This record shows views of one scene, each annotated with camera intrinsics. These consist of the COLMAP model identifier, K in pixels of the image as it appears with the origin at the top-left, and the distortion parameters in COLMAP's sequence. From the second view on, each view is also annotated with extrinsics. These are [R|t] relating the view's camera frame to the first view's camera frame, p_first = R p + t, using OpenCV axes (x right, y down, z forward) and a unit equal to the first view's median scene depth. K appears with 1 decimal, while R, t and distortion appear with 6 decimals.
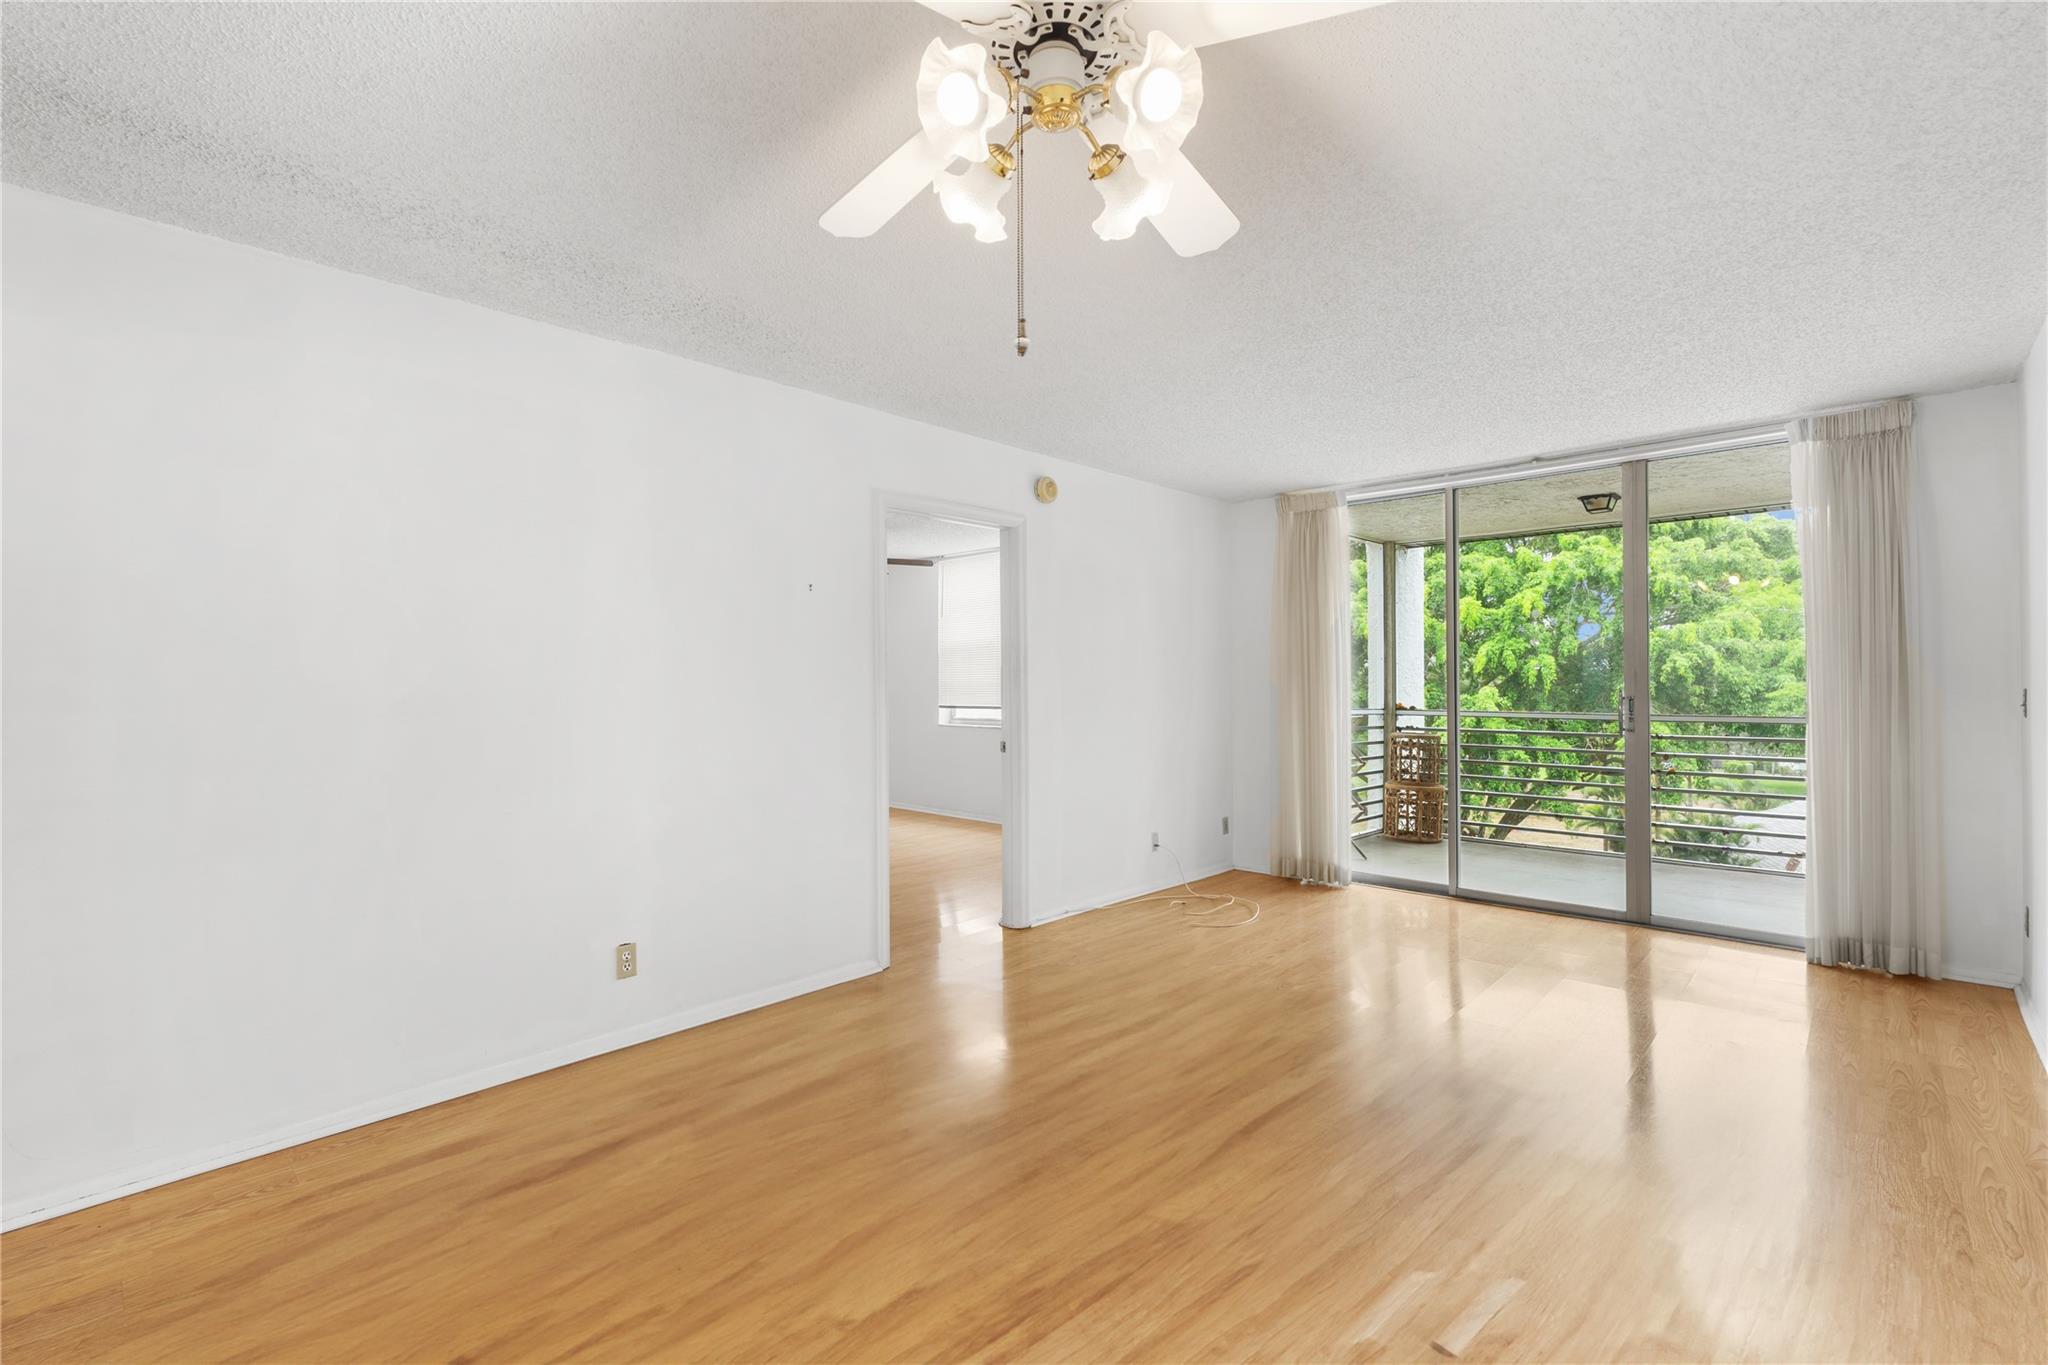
lens RADIAL K [[917.2, 0, 1023.9], [0, 917.2, 678.0], [0, 0, 1]] dist [0.001547, 0.000237]
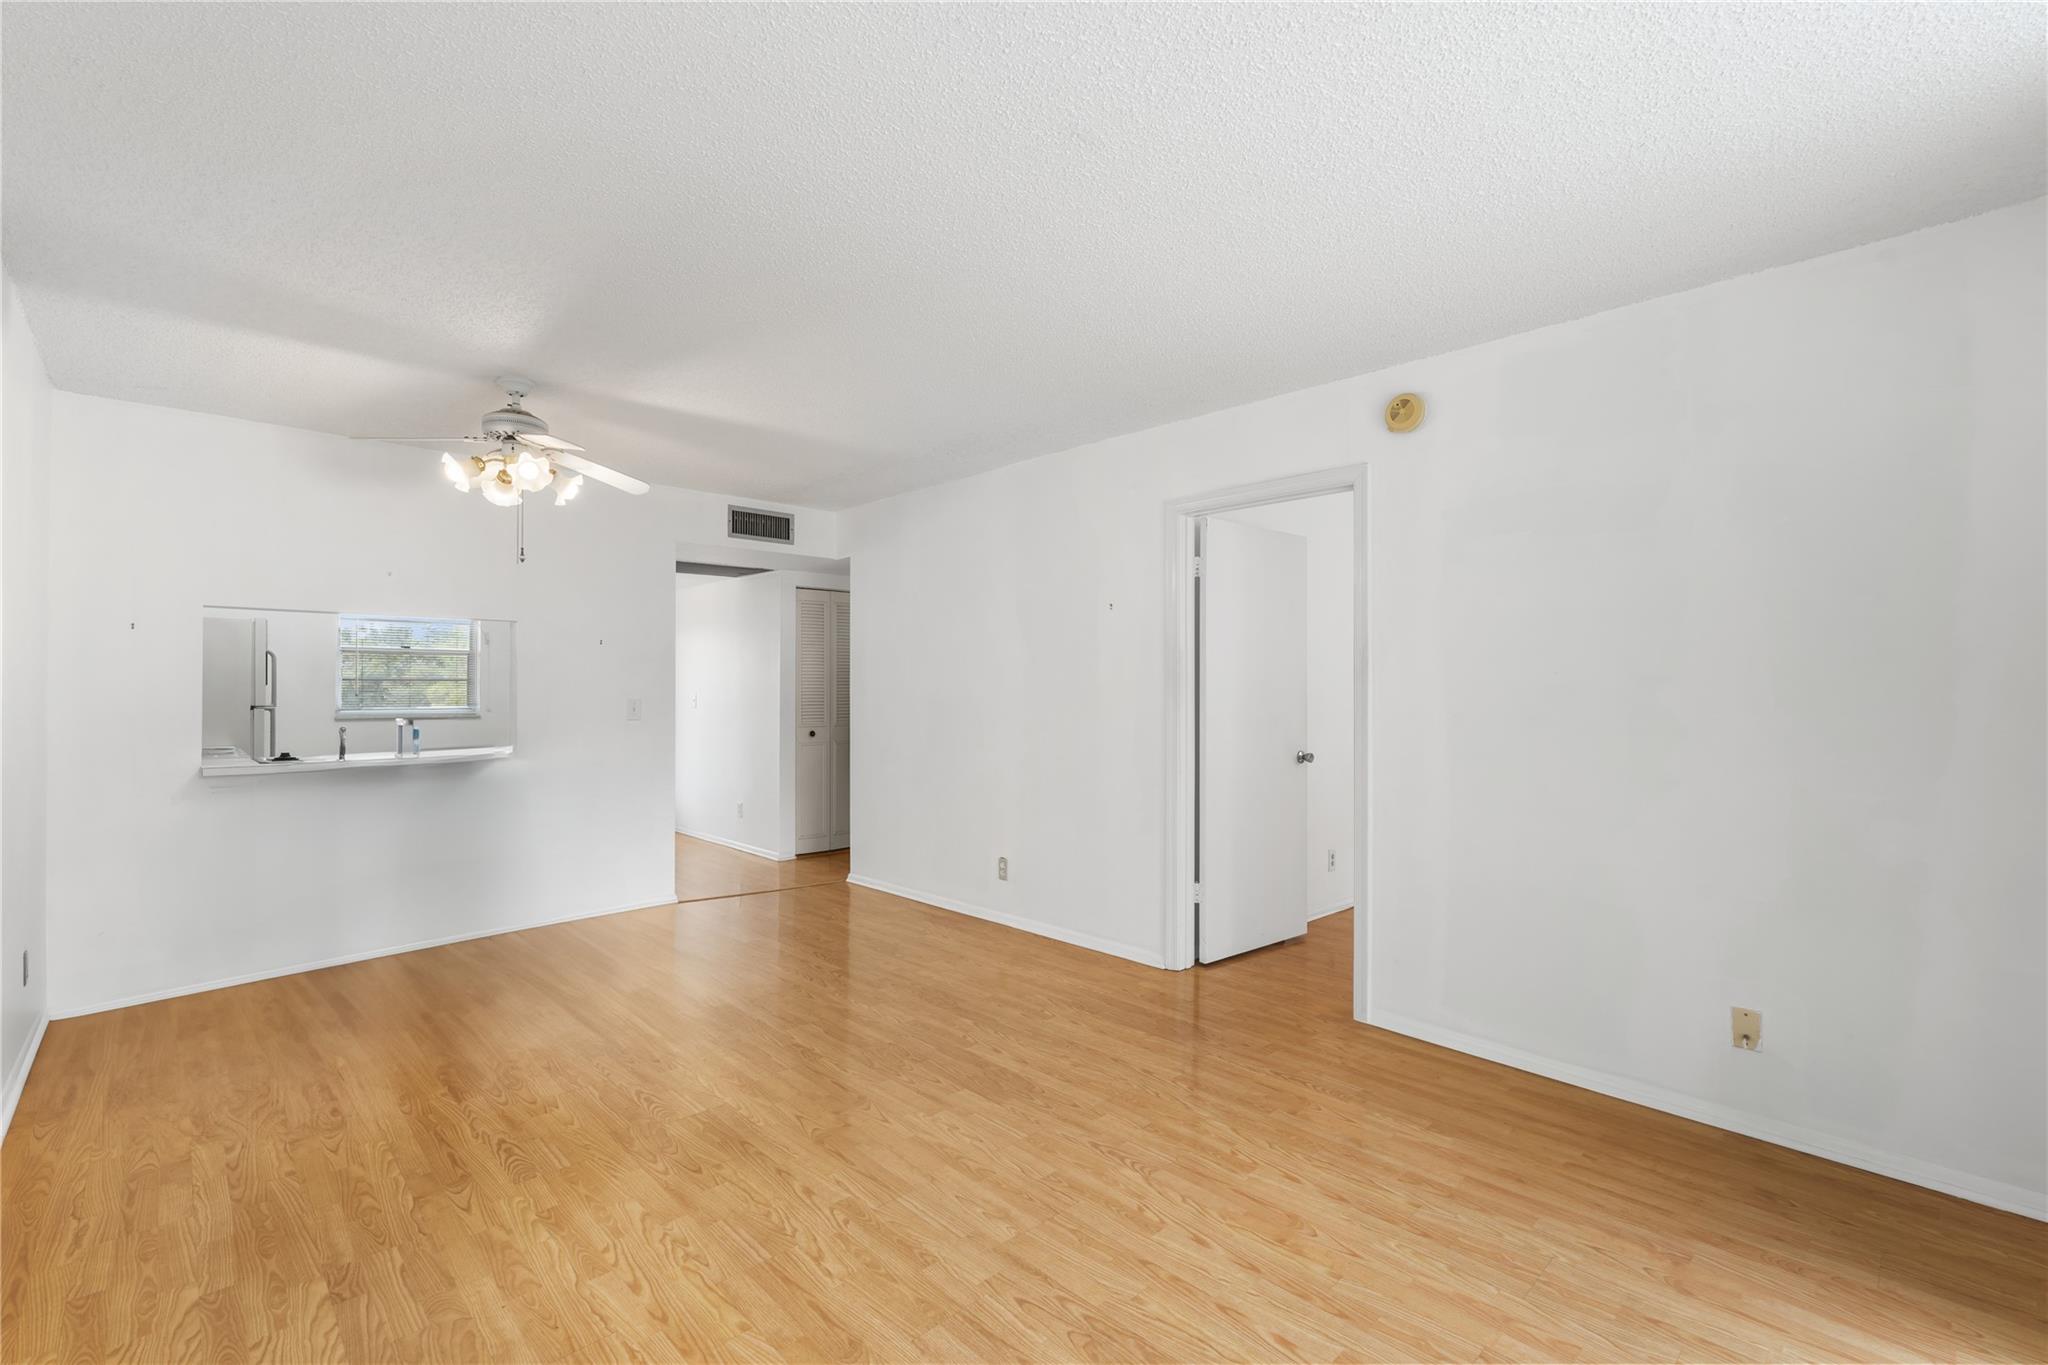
lens RADIAL K [[917.2, 0, 1023.9], [0, 917.2, 678.0], [0, 0, 1]] dist [0.001547, 0.000237]
pose [[-0.055443, -0.000583, -0.998462, 0.229498], [0.008377, 0.999964, -0.001049, -0.001944], [0.998427, -0.008423, -0.055436, 0.235144]]
